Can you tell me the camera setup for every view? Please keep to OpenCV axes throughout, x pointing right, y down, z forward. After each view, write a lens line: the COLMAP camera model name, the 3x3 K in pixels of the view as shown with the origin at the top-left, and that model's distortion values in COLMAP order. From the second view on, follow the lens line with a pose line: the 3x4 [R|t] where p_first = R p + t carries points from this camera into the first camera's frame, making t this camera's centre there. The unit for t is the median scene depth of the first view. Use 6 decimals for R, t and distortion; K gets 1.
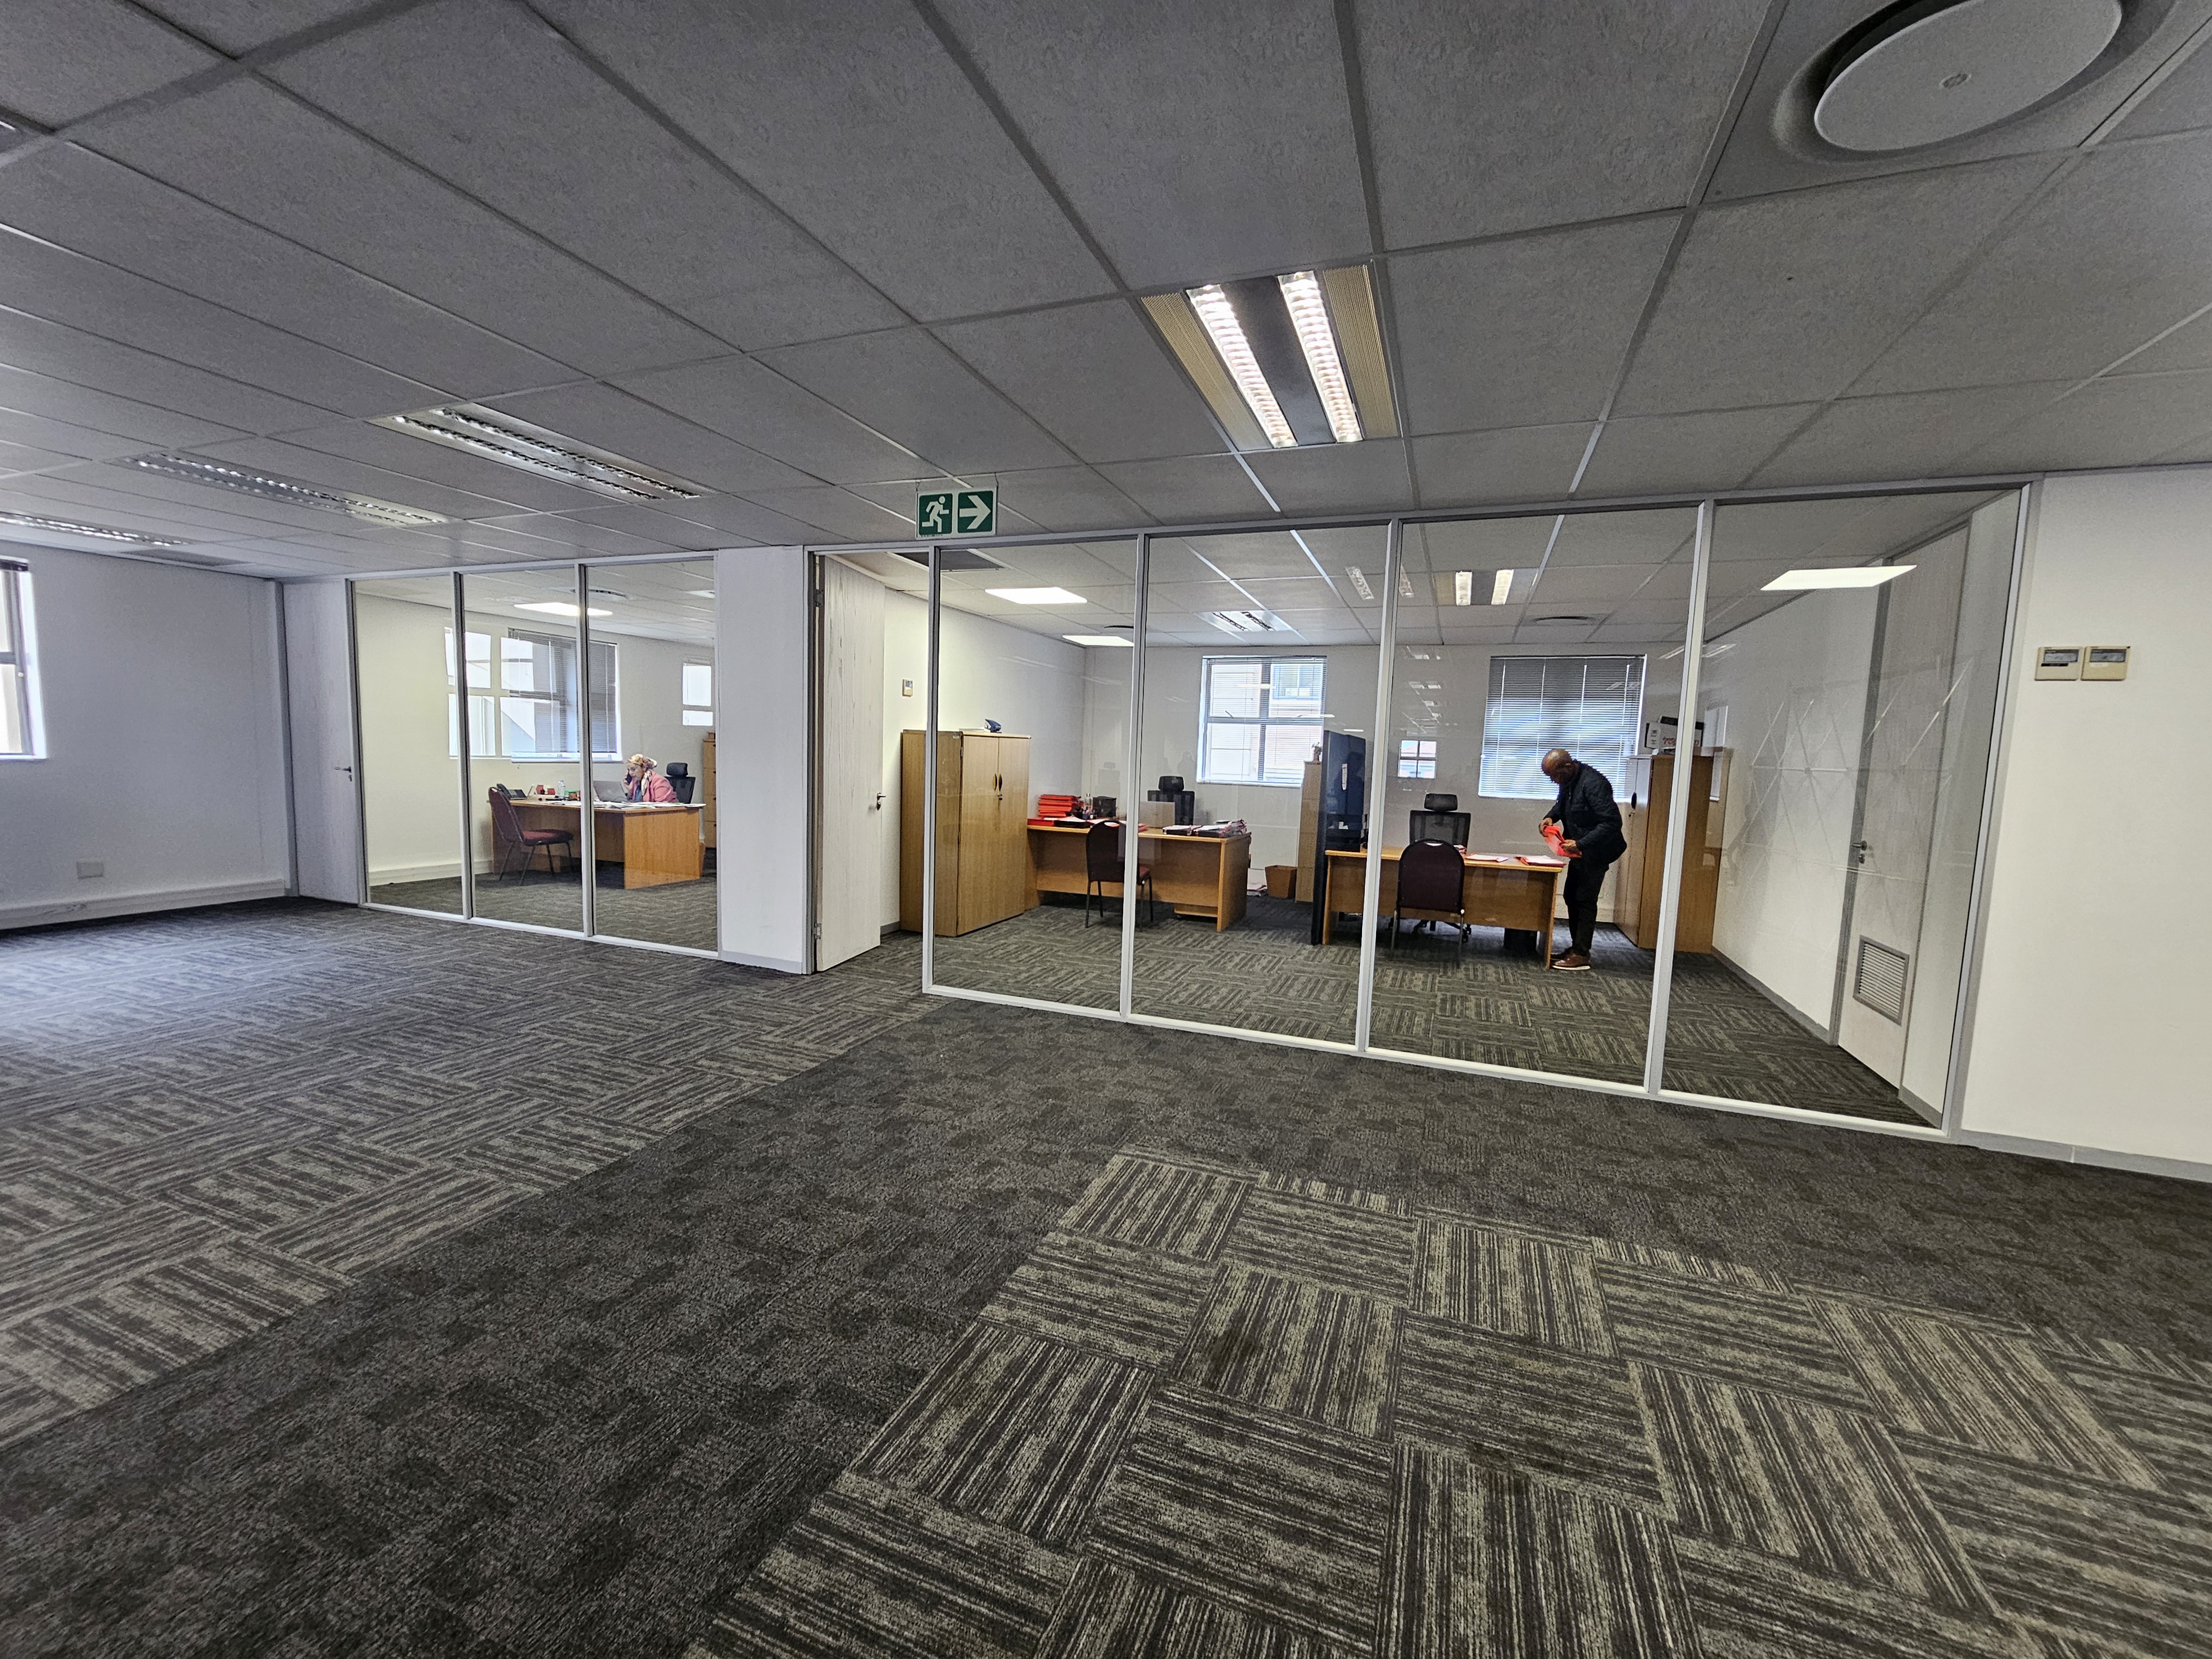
lens RADIAL K [[913.6, 0, 1103.4], [0, 913.6, 851.1], [0, 0, 1]] dist [-0.004568, 0.002497]
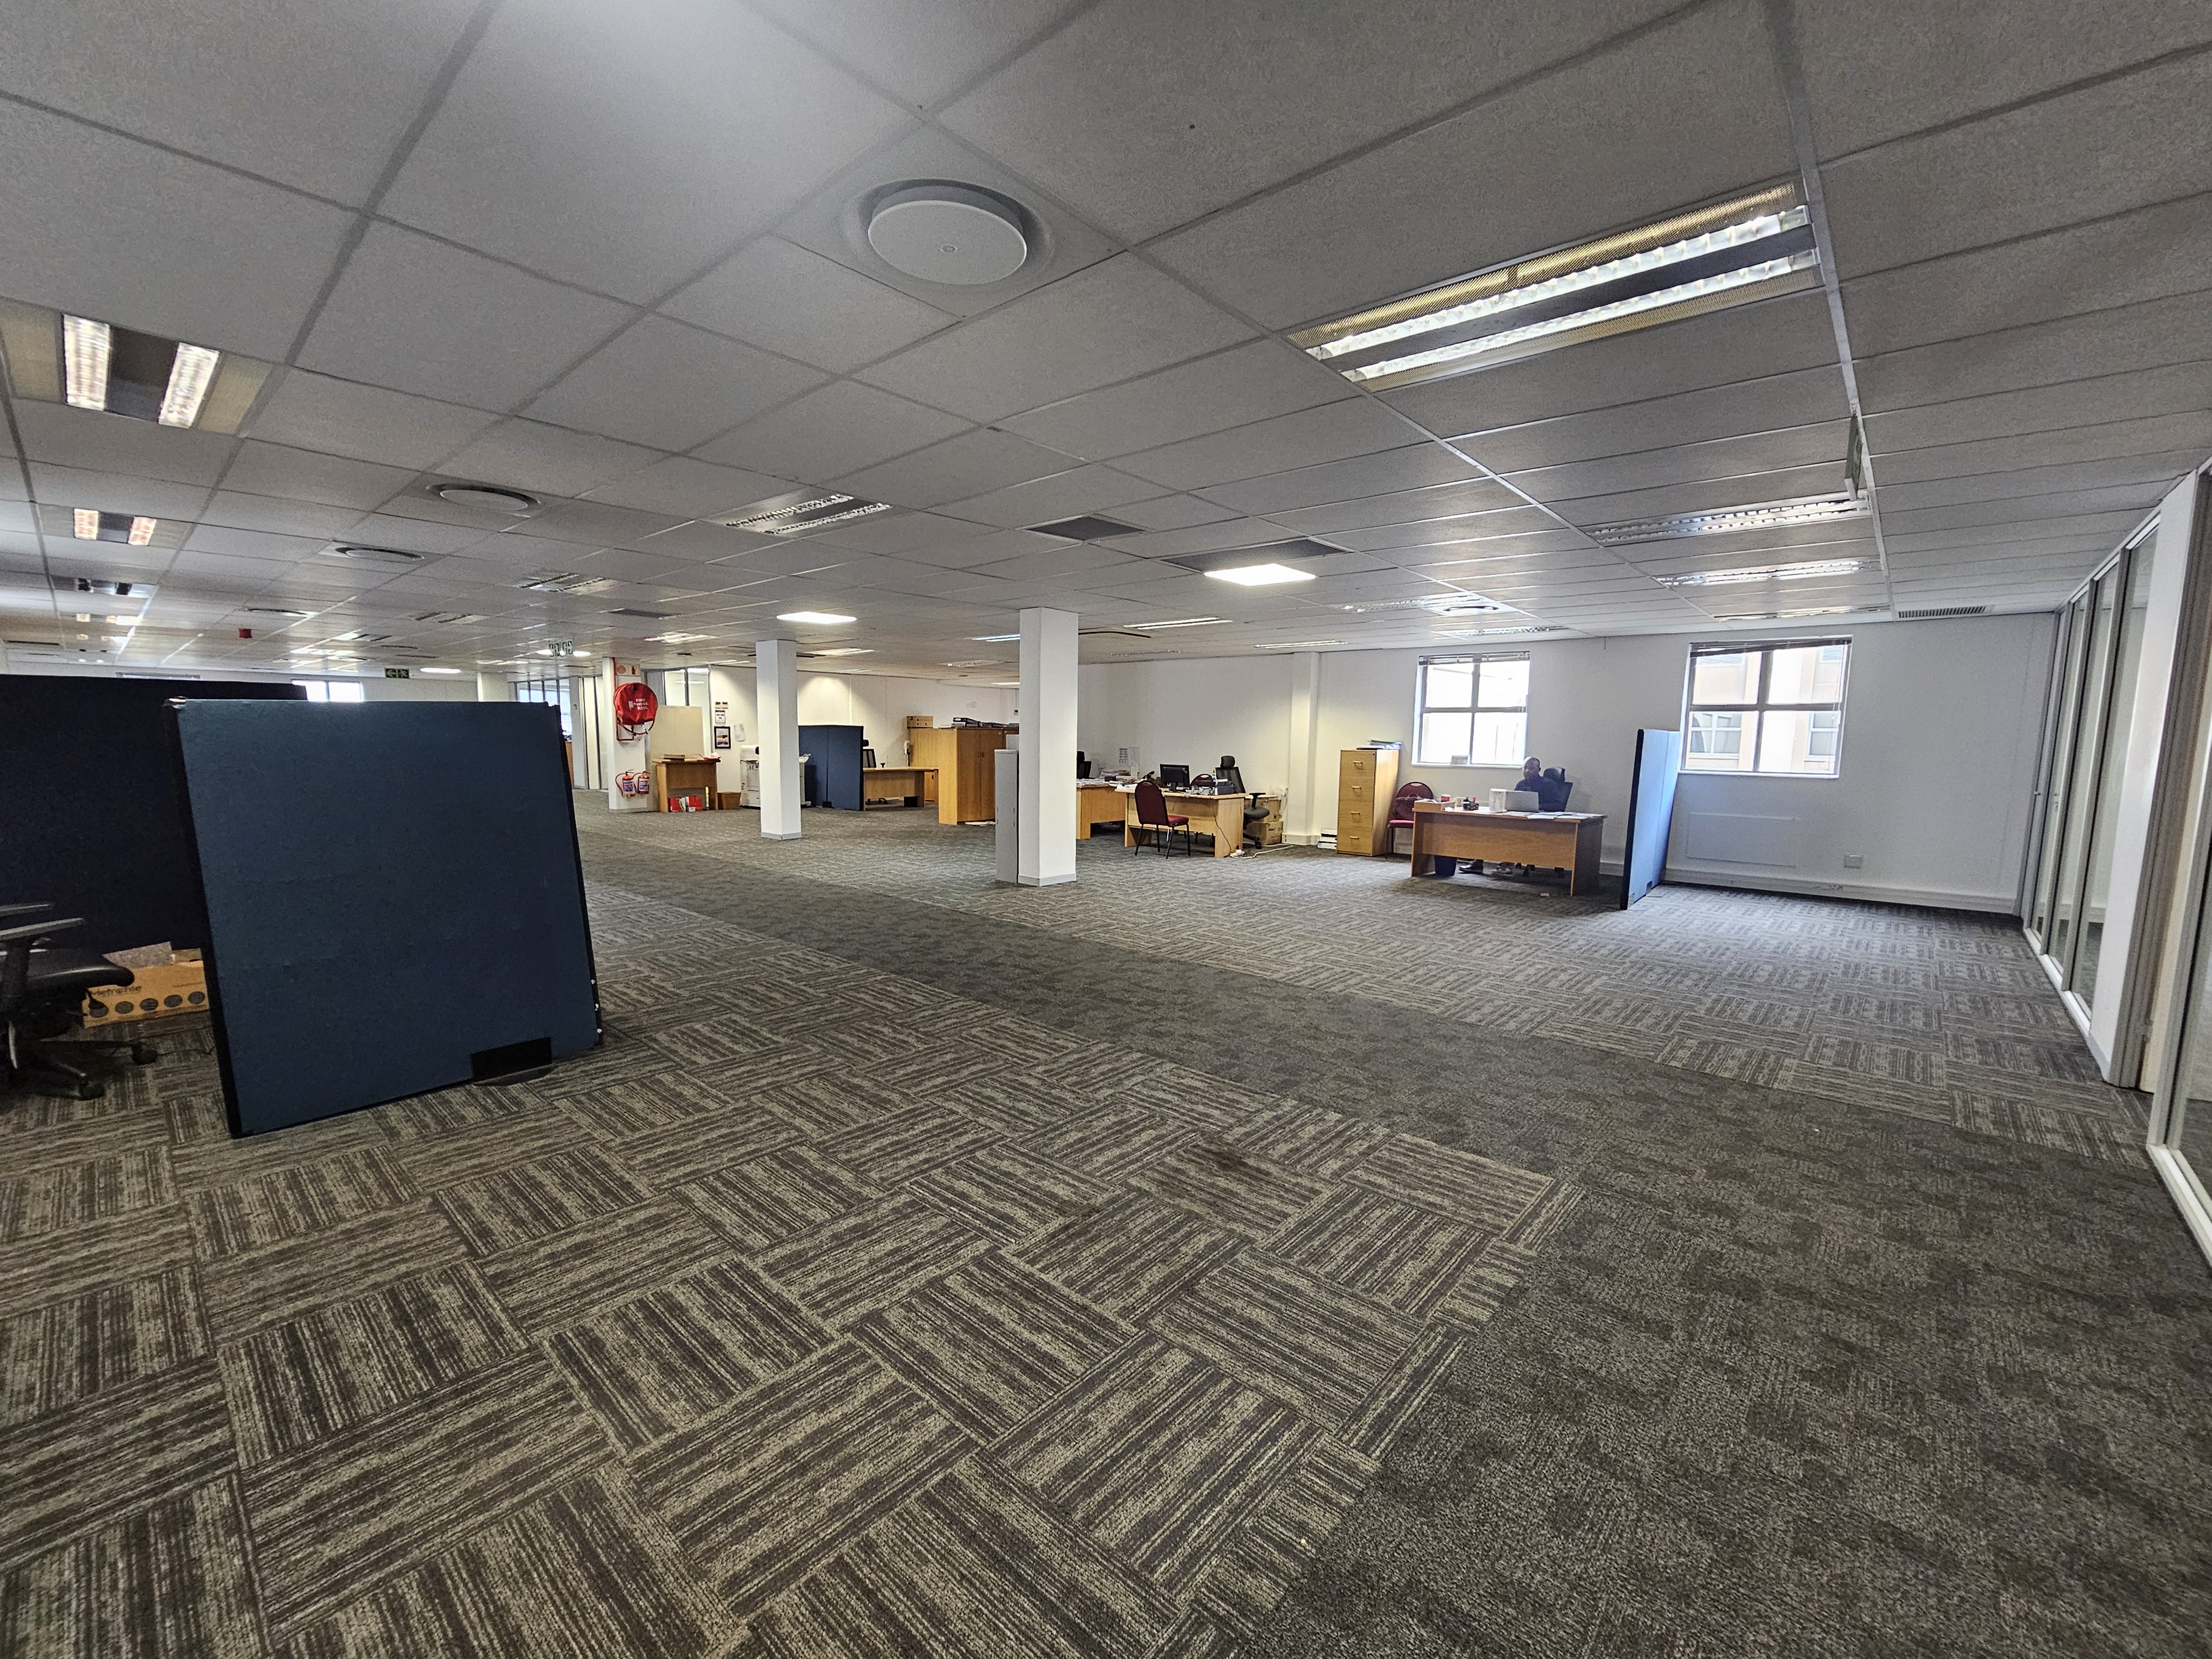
lens RADIAL K [[913.6, 0, 1105.5], [0, 913.6, 824.9], [0, 0, 1]] dist [-0.004568, 0.002497]
pose [[-0.346353, 0.053981, -0.936550, 1.222918], [-0.129274, 0.986072, 0.104643, -0.073840], [0.929154, 0.157315, -0.334550, 0.990147]]
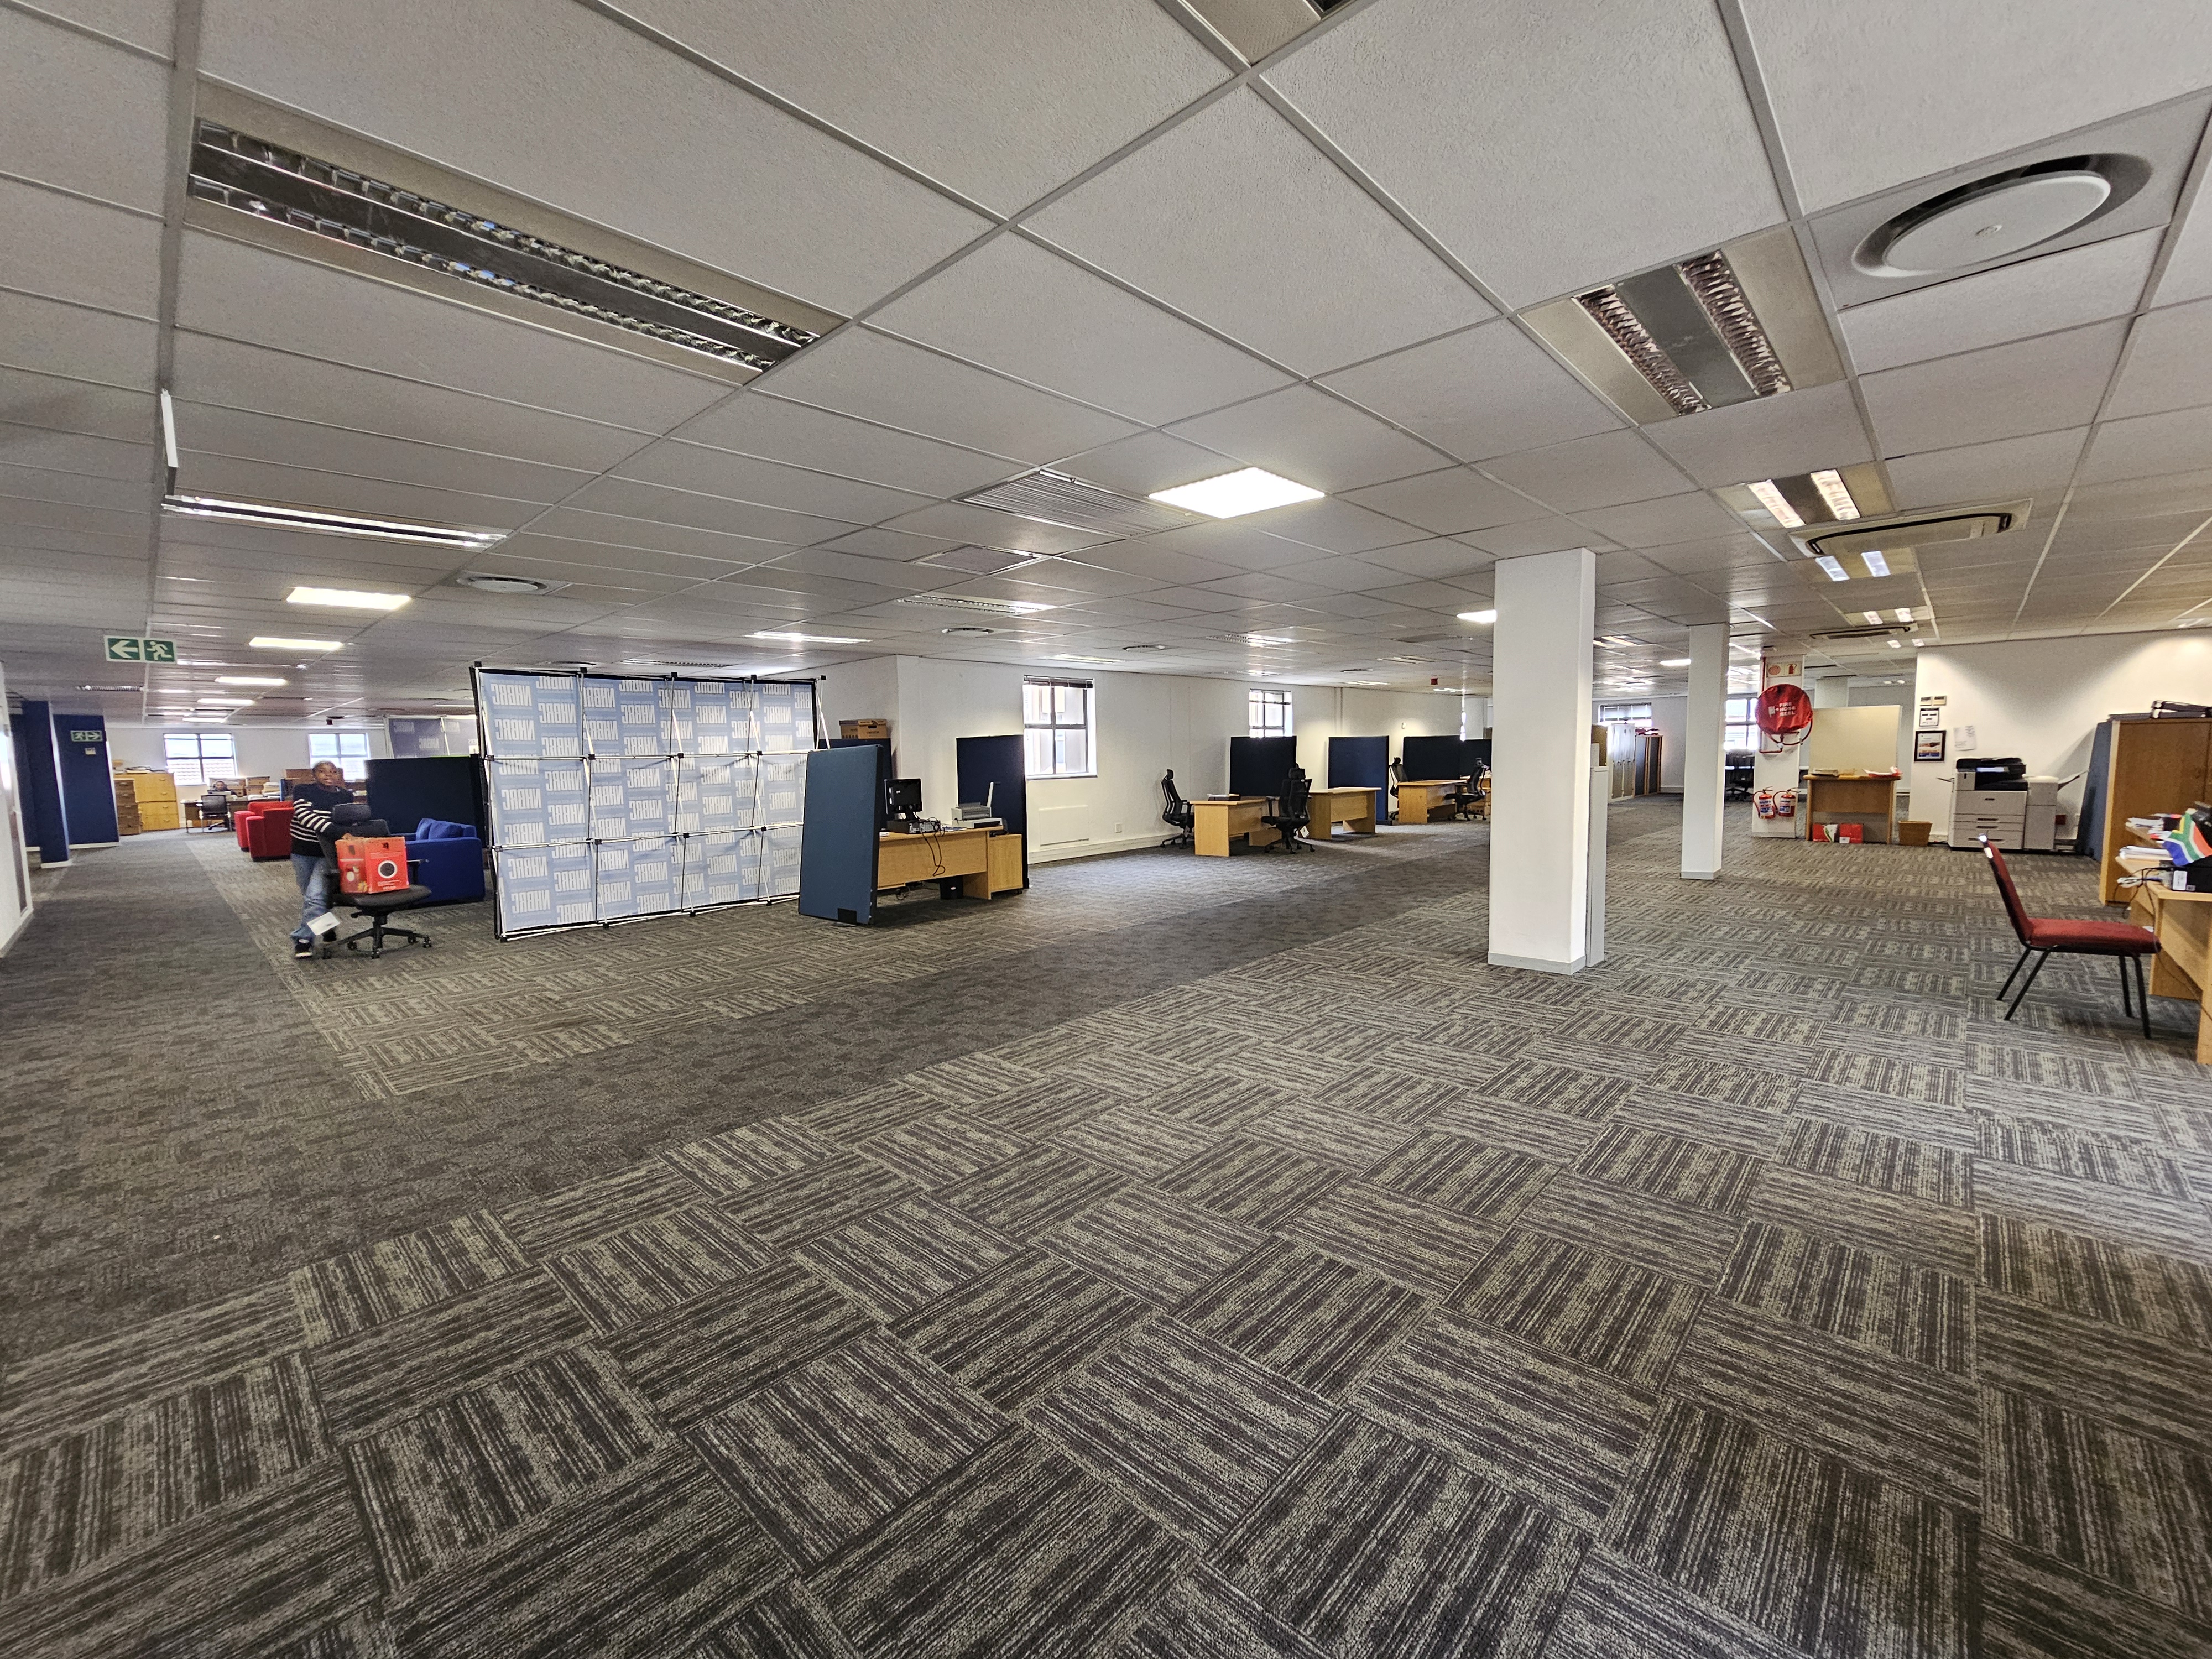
lens RADIAL K [[913.6, 0, 1094.6], [0, 913.6, 831.4], [0, 0, 1]] dist [-0.004568, 0.002497]
pose [[-0.924629, -0.046432, 0.378028, -1.567602], [0.032413, 0.979347, 0.199571, -0.279579], [-0.379487, 0.196783, -0.904028, 2.015344]]
